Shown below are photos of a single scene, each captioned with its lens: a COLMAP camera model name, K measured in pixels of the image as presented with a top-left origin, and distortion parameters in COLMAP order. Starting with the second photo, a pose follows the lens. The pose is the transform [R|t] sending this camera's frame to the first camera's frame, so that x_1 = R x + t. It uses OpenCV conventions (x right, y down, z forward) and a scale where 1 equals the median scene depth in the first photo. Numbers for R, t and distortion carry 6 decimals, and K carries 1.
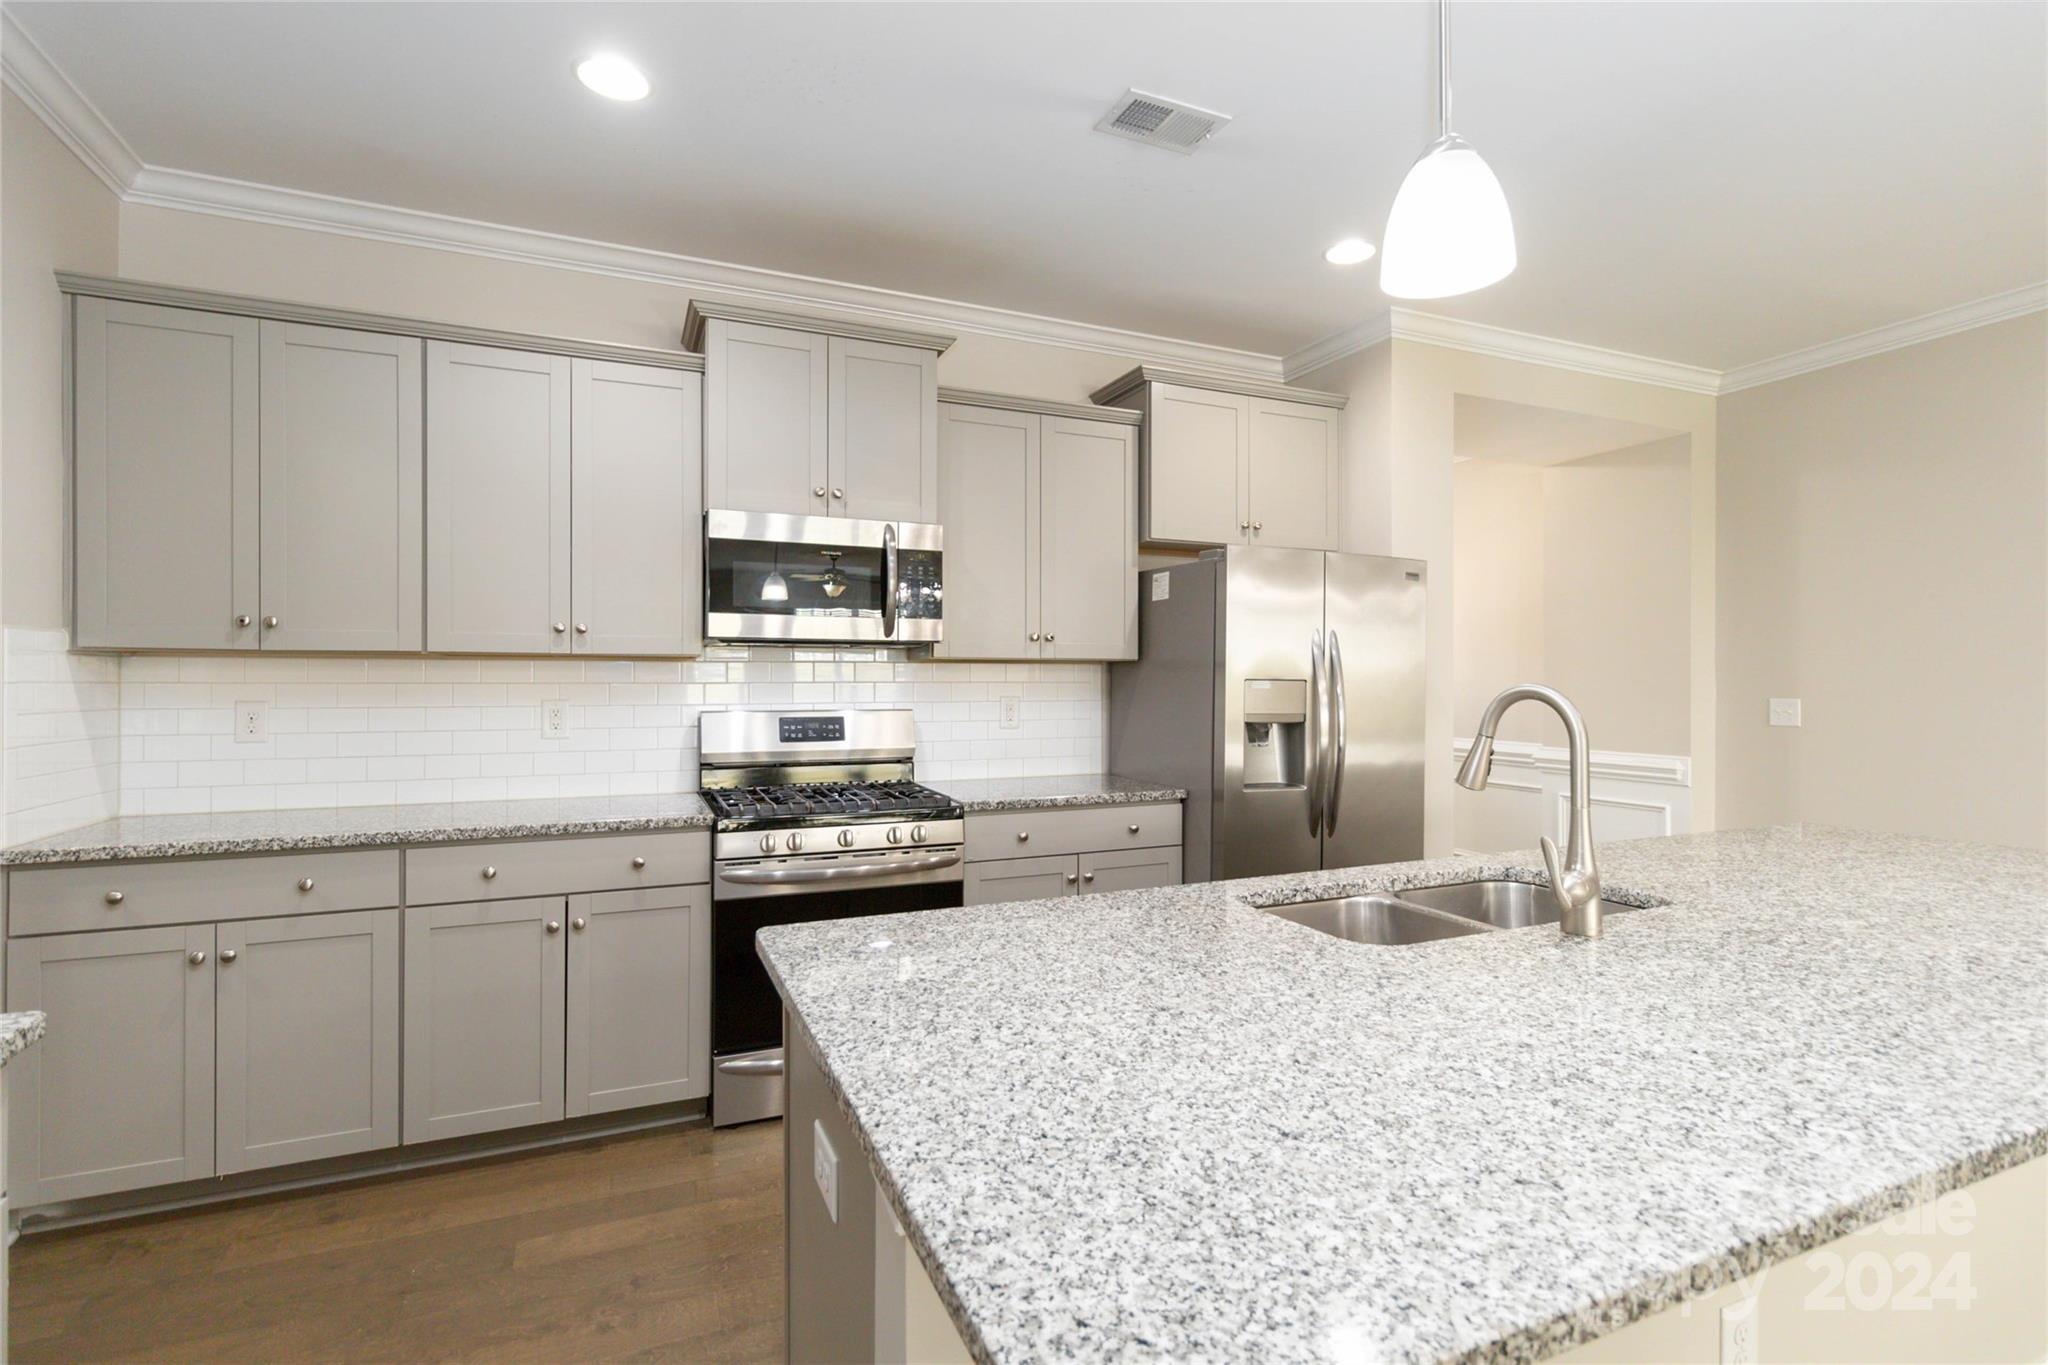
lens RADIAL K [[974.0, 0, 1043.1], [0, 974.0, 680.8], [0, 0, 1]] dist [0.000589, 0.000550]
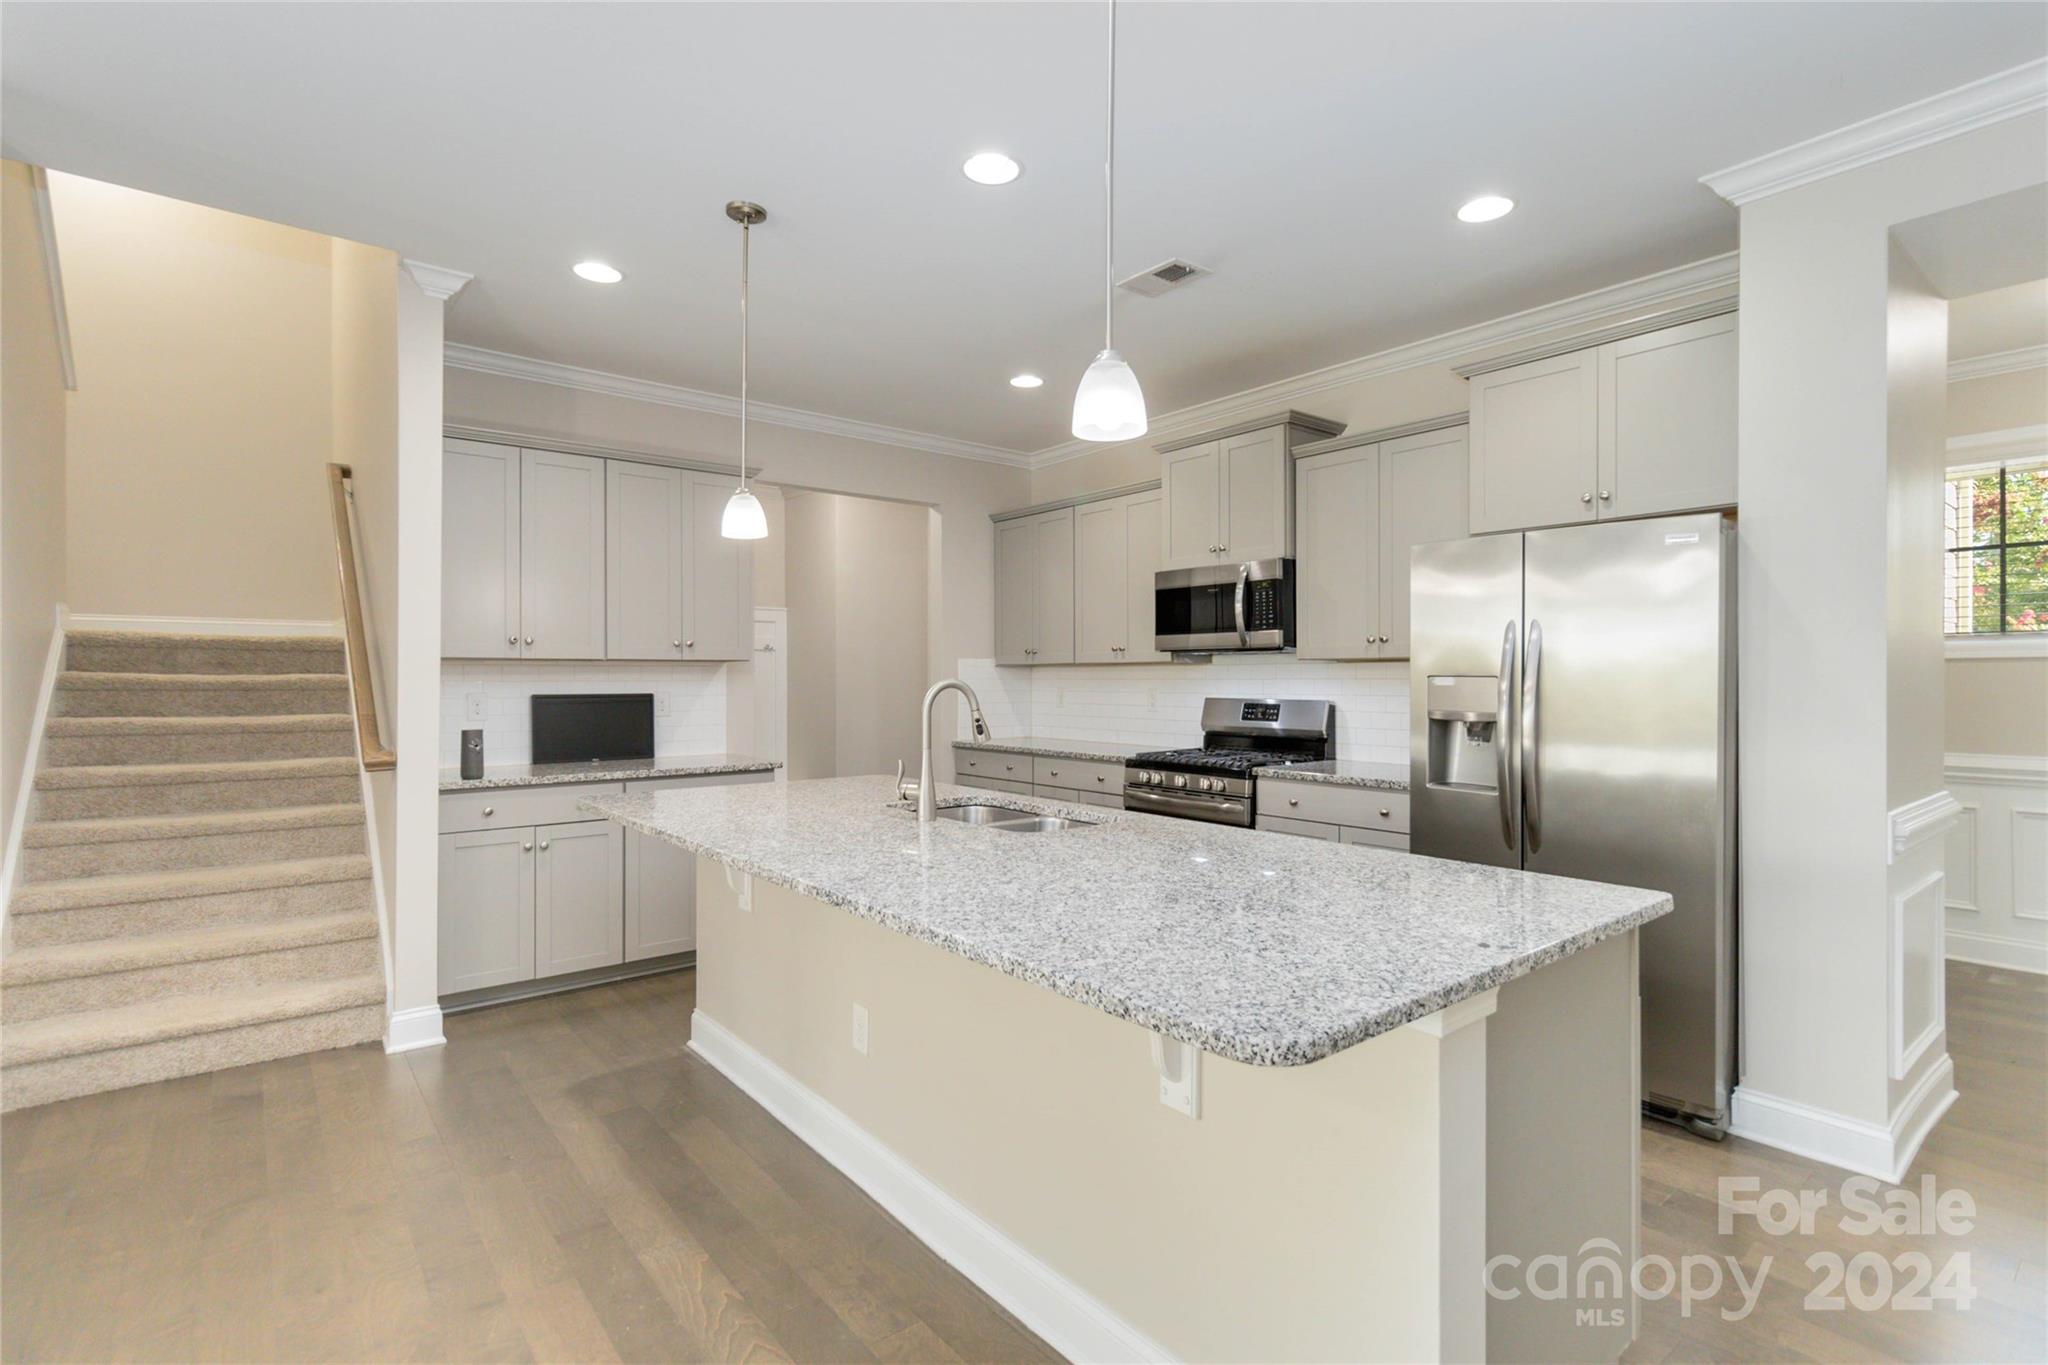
lens RADIAL K [[974.0, 0, 1043.1], [0, 974.0, 680.8], [0, 0, 1]] dist [0.000589, 0.000550]
pose [[0.264237, 0.002040, -0.964455, 1.193142], [-0.001772, 0.999997, 0.001630, 0.002887], [0.964456, 0.001279, 0.264240, 0.388504]]
